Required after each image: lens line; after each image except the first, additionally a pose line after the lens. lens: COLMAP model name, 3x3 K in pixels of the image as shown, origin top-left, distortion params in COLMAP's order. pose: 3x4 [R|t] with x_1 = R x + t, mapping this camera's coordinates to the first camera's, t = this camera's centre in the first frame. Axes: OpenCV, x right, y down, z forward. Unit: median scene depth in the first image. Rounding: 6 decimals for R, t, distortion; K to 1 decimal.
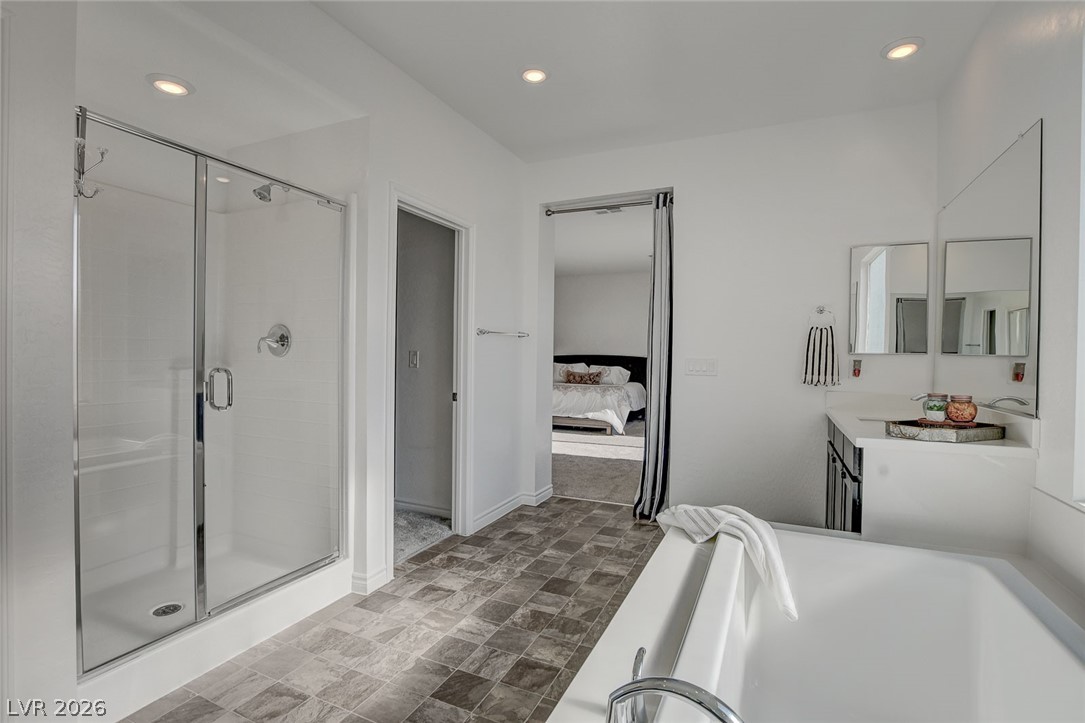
lens RADIAL K [[508.8, 0, 538.7], [0, 508.8, 357.3], [0, 0, 1]] dist [-0.028838, 0.001224]
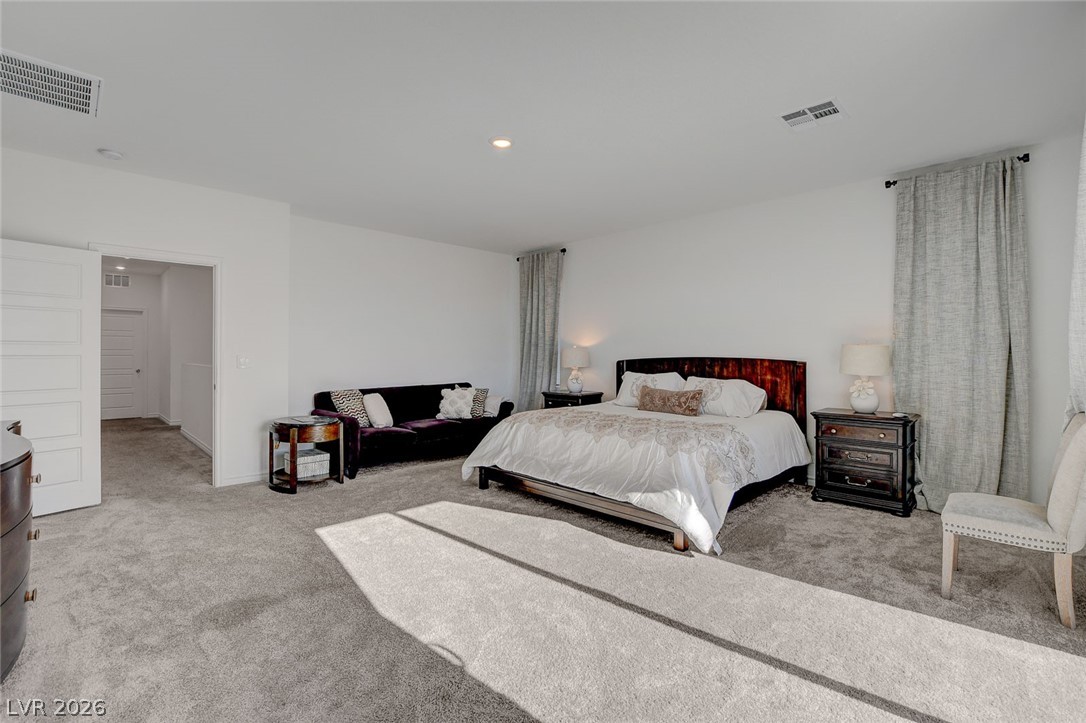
lens RADIAL K [[481.0, 0, 556.9], [0, 481.0, 352.2], [0, 0, 1]] dist [-0.032390, 0.004193]
pose [[0.944812, -0.009893, -0.327465, 0.428958], [0.003138, 0.999771, -0.021152, 0.000221], [0.327599, 0.018957, 0.944627, 1.494880]]
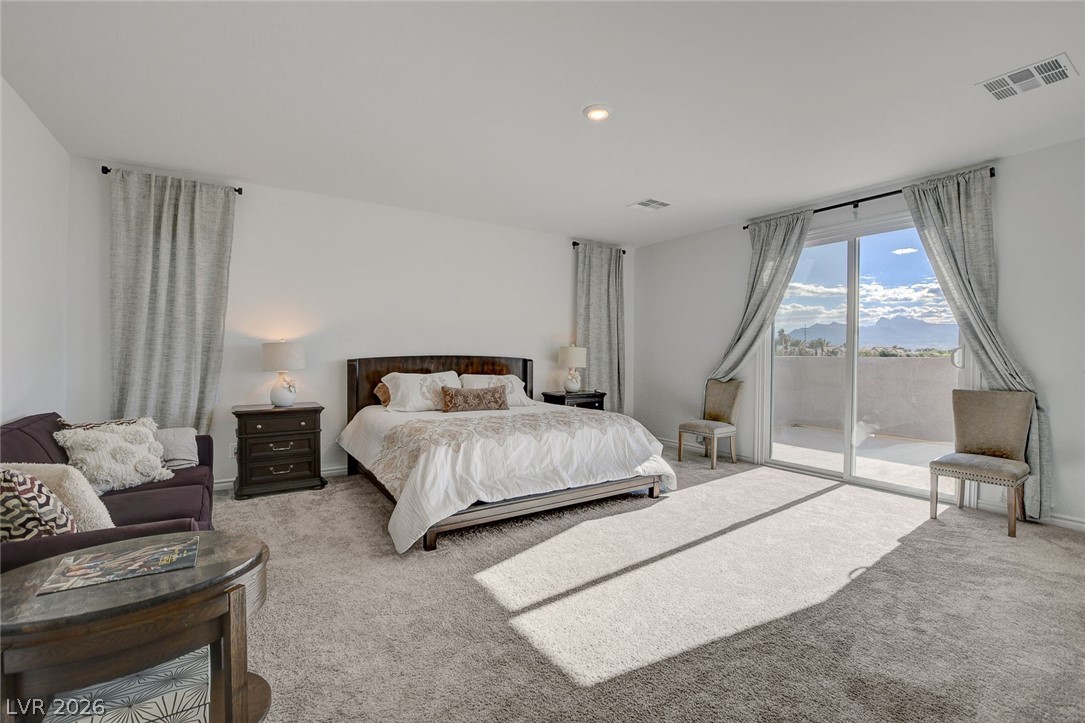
lens RADIAL K [[480.6, 0, 509.9], [0, 480.6, 354.3], [0, 0, 1]] dist [-0.032390, 0.004193]
pose [[0.545316, -0.008181, 0.838191, -0.975977], [0.006282, 0.999964, 0.005673, -0.028250], [-0.838207, 0.002172, 0.545348, 2.101768]]
